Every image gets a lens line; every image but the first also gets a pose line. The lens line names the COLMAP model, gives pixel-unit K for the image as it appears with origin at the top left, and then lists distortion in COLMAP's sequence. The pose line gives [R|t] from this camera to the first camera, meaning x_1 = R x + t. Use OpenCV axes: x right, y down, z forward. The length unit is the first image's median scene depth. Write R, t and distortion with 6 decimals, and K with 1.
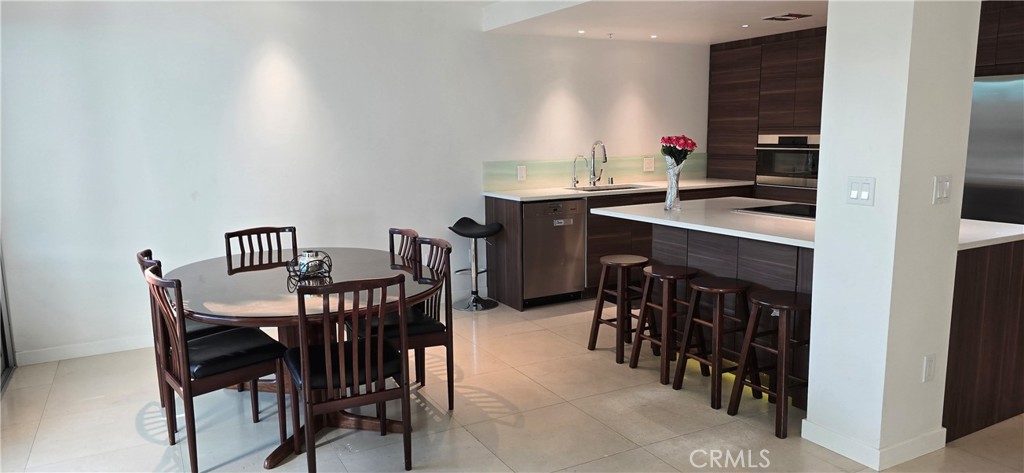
lens RADIAL K [[662.5, 0, 512.0], [0, 662.5, 236.5], [0, 0, 1]] dist [-0.000319, -0.000490]
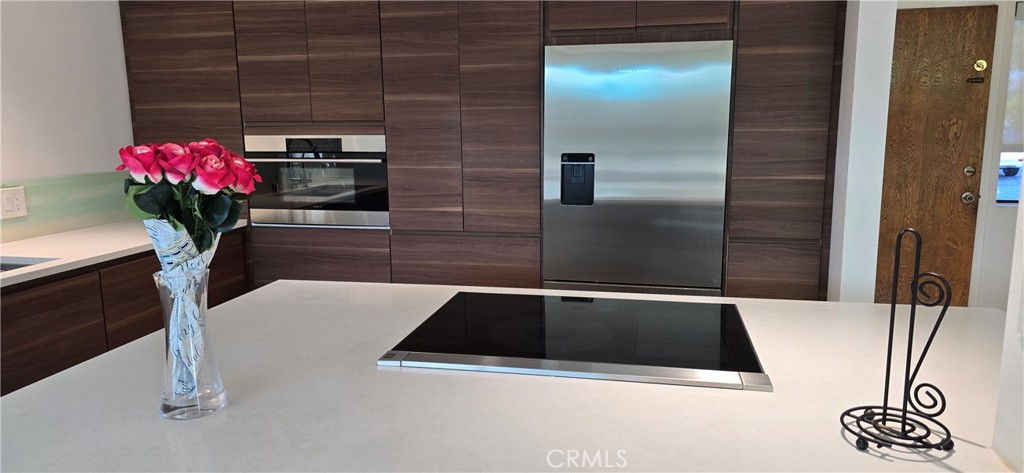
lens RADIAL K [[683.5, 0, 512.0], [0, 683.5, 248.0], [0, 0, 1]] dist [0.066528, -0.074593]
pose [[0.655478, -0.126387, 0.744563, 0.080228], [0.118870, 0.990874, 0.063551, -0.072048], [-0.745801, 0.046850, 0.664520, 0.465179]]
